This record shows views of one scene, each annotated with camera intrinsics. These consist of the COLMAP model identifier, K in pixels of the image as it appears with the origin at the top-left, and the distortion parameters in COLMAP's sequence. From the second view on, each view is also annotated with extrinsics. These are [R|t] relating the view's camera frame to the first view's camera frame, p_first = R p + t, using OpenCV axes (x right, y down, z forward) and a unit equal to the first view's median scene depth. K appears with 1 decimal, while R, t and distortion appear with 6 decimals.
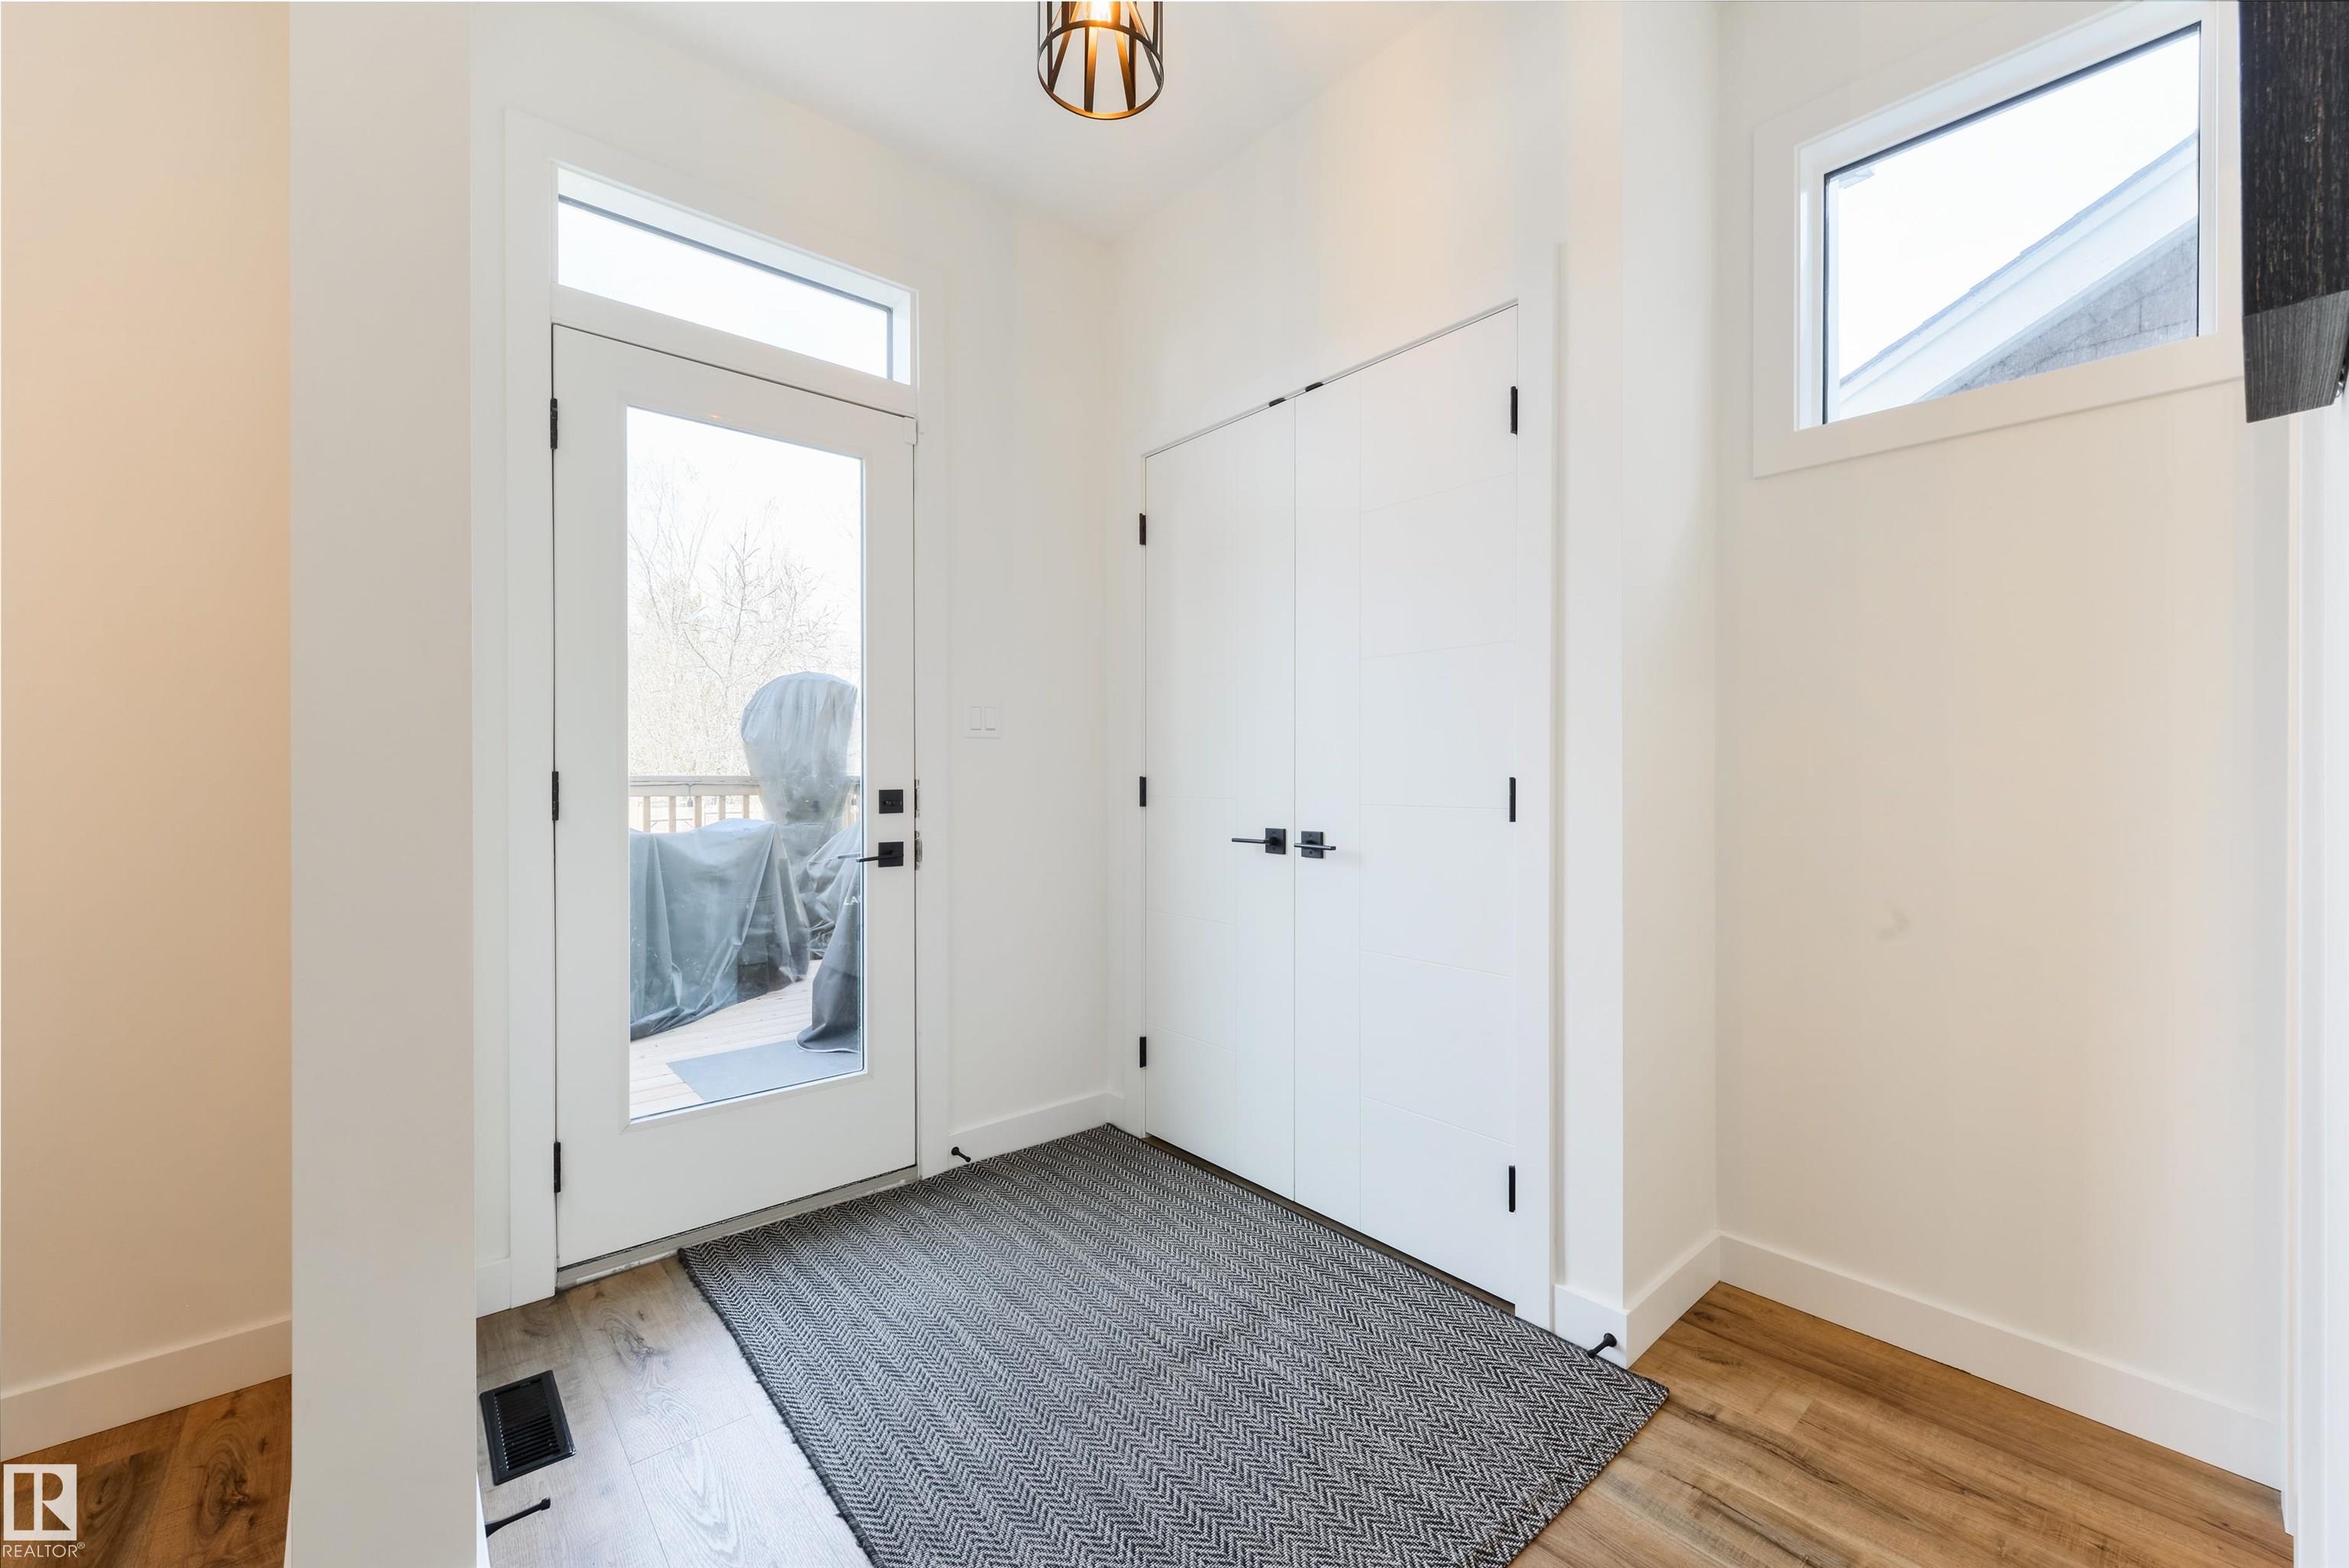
lens RADIAL K [[950.5, 0, 1184.8], [0, 950.5, 784.6], [0, 0, 1]] dist [-0.000368, -0.000353]
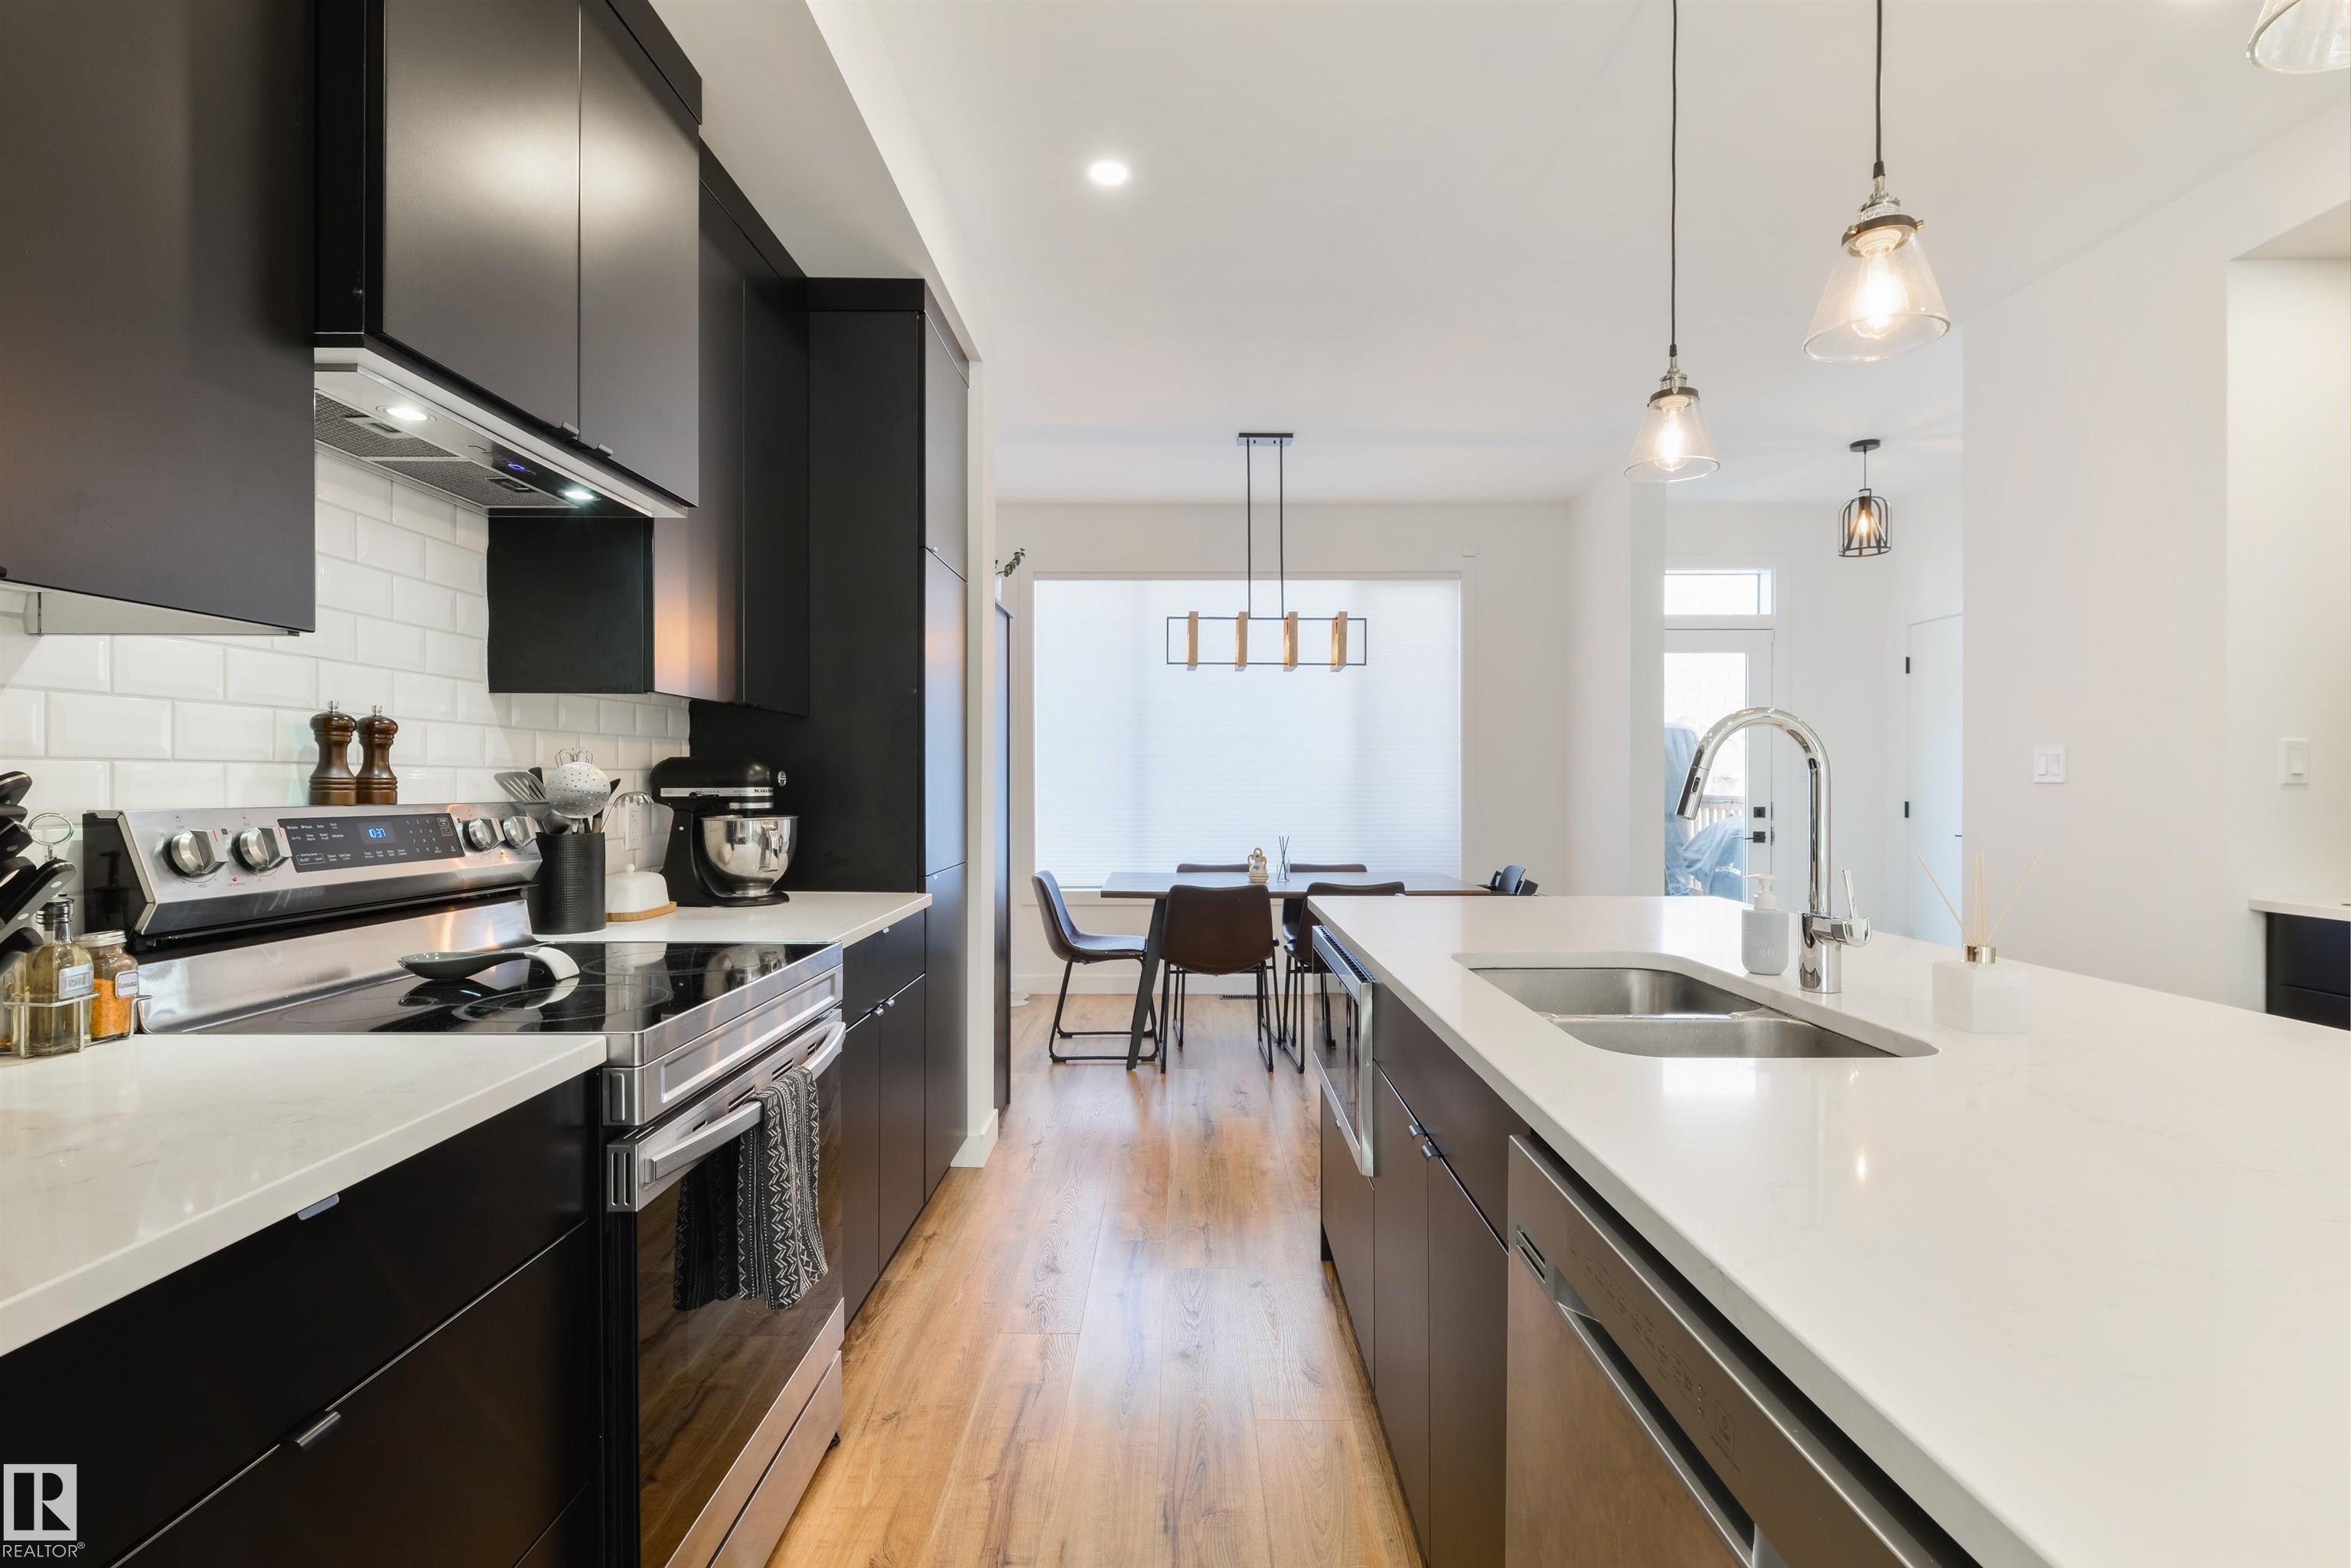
lens RADIAL K [[1058.0, 0, 1180.1], [0, 1058.0, 793.8], [0, 0, 1]] dist [0.000925, -0.000015]
pose [[0.744576, 0.005841, -0.667512, 0.305586], [-0.006457, 0.999978, 0.001548, -0.019250], [0.667506, 0.003157, 0.744598, -1.618681]]
